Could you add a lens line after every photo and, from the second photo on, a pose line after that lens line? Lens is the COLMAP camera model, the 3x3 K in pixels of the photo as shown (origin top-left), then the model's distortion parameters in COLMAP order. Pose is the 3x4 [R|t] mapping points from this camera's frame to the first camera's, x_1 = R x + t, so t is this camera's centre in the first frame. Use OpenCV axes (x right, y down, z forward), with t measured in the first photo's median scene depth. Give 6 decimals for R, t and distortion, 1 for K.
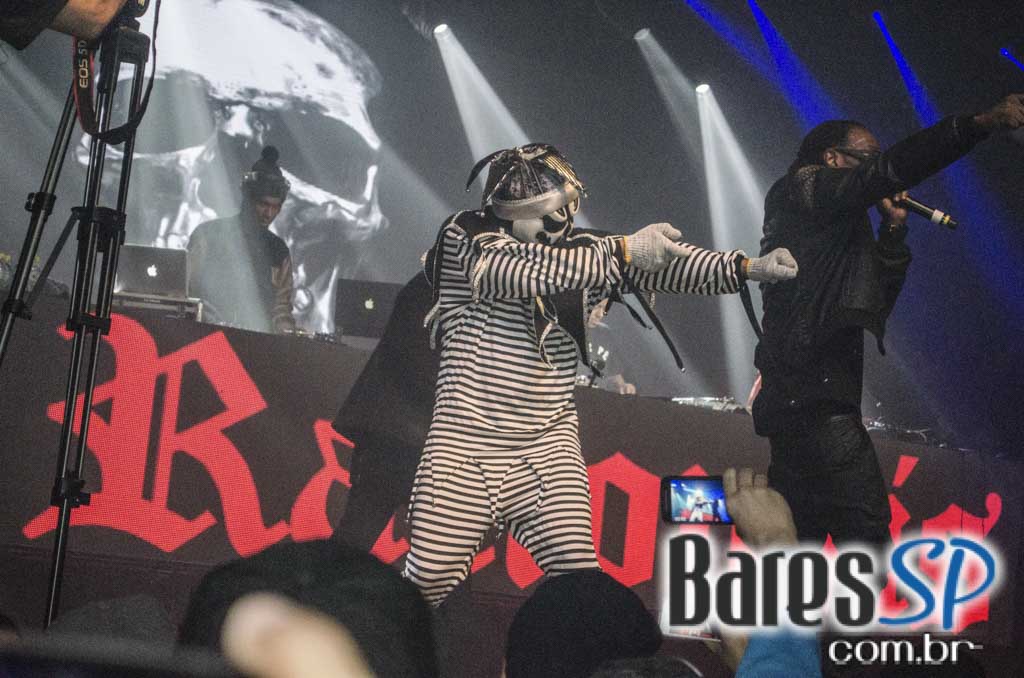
lens RADIAL K [[2393.1, 0, 512.0], [0, 2393.1, 339.0], [0, 0, 1]] dist [0.072289, 0.397123]
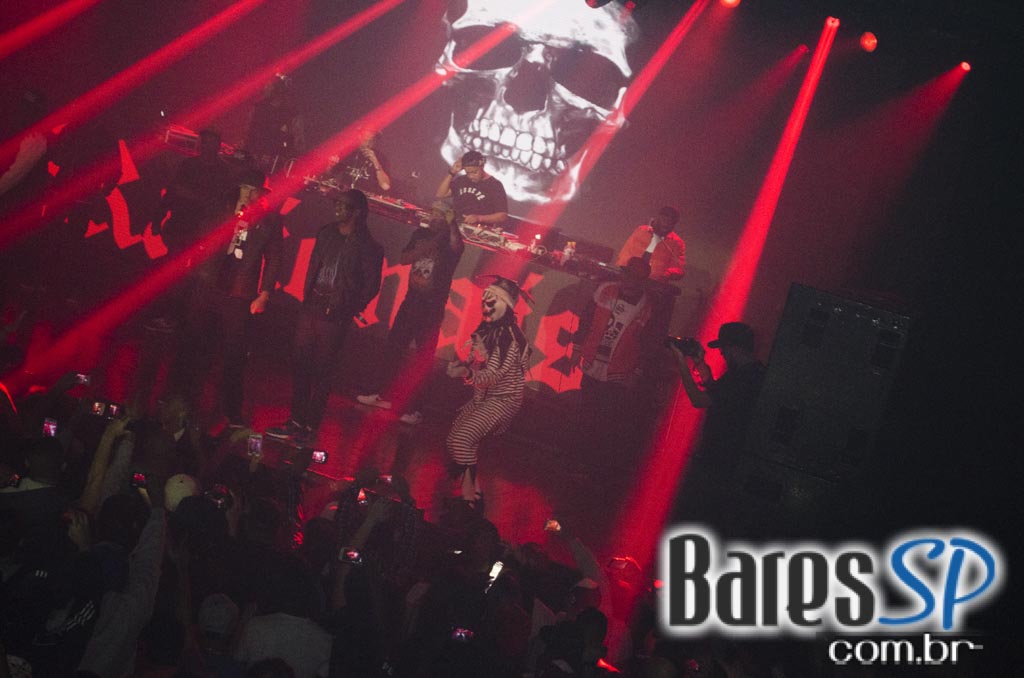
lens RADIAL K [[2393.1, 0, 512.0], [0, 2393.1, 339.0], [0, 0, 1]] dist [0.072289, 0.397123]
pose [[0.511016, 0.137985, -0.848424, 1.275256], [-0.124157, 0.988530, 0.085990, -0.036241], [0.850557, 0.061396, 0.522286, 0.139240]]
